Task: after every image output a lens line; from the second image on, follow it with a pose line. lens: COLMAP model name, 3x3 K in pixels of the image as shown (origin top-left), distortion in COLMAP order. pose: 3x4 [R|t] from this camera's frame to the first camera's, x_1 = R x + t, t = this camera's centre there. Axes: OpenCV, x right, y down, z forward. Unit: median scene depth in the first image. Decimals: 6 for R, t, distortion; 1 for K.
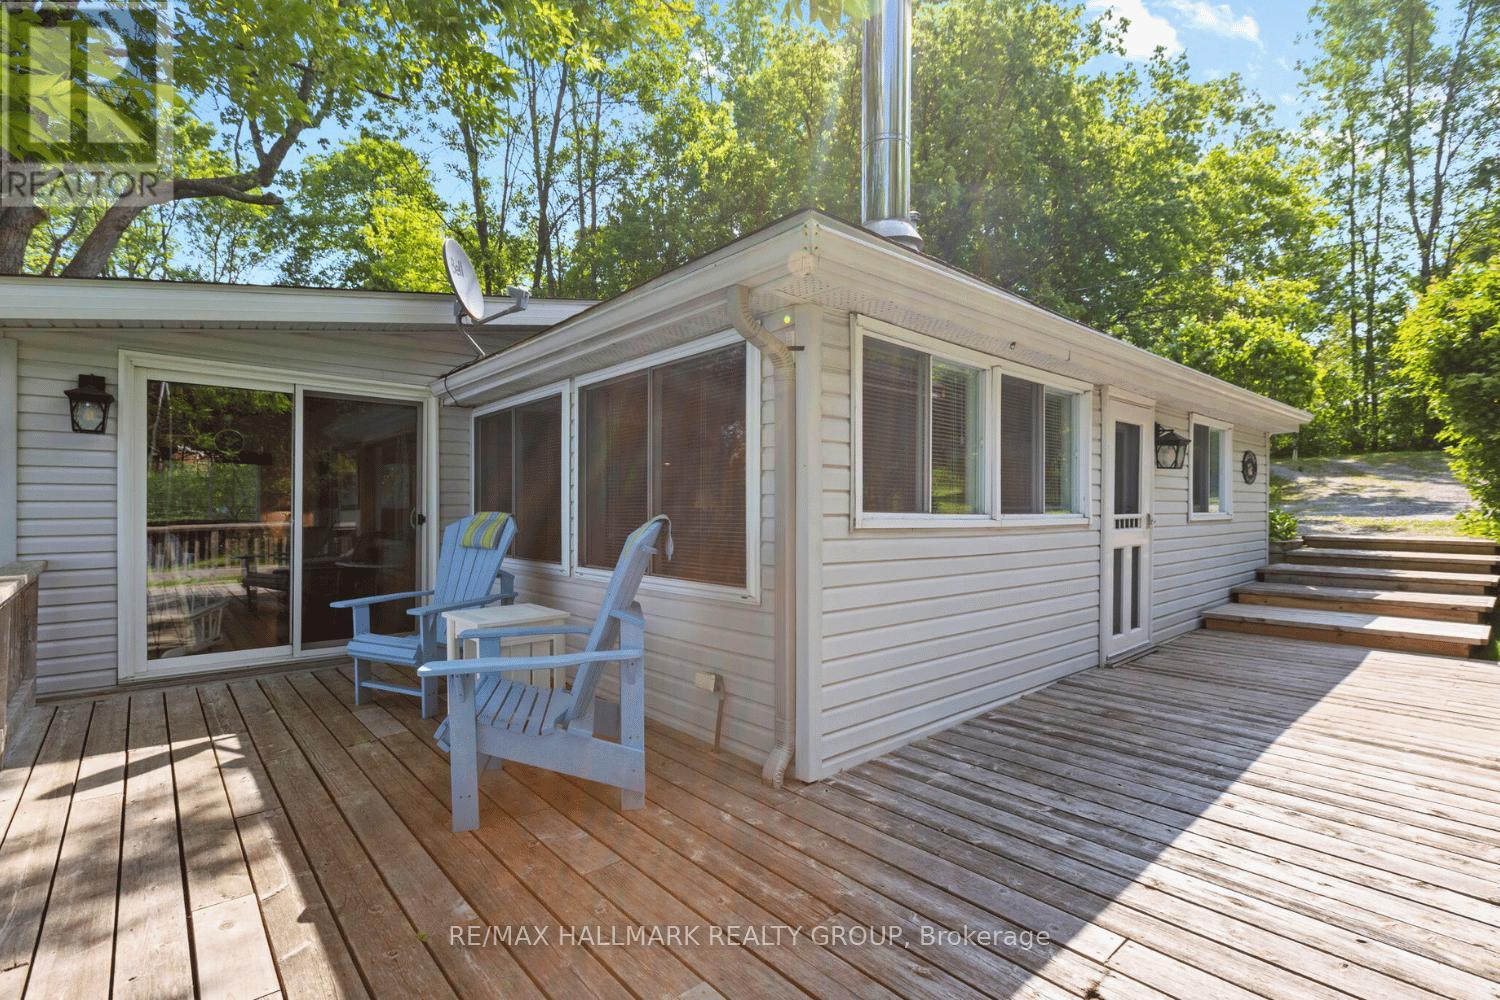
lens RADIAL K [[685.9, 0, 755.0], [0, 685.9, 502.9], [0, 0, 1]] dist [-0.000360, -0.000063]
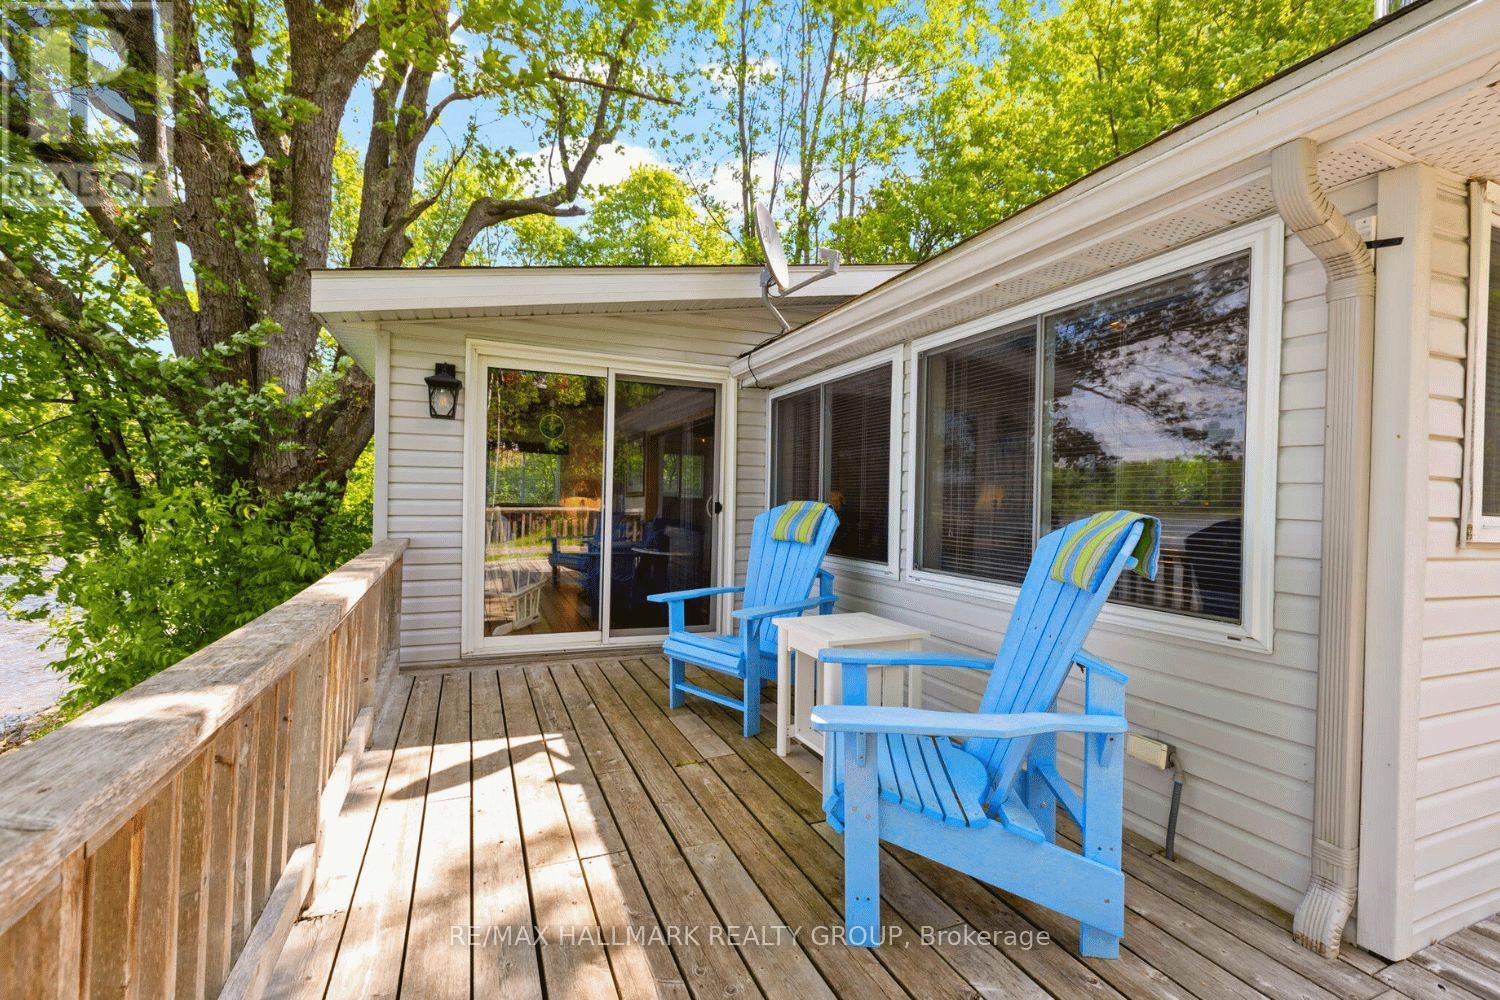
lens RADIAL K [[648.5, 0, 750.0], [0, 648.5, 500.0], [0, 0, 1]] dist [-0.003485, -0.000511]
pose [[0.948998, 0.021075, -0.314576, -0.202305], [-0.018991, 0.999773, 0.009686, 0.005126], [0.314709, -0.003218, 0.949183, 0.198722]]
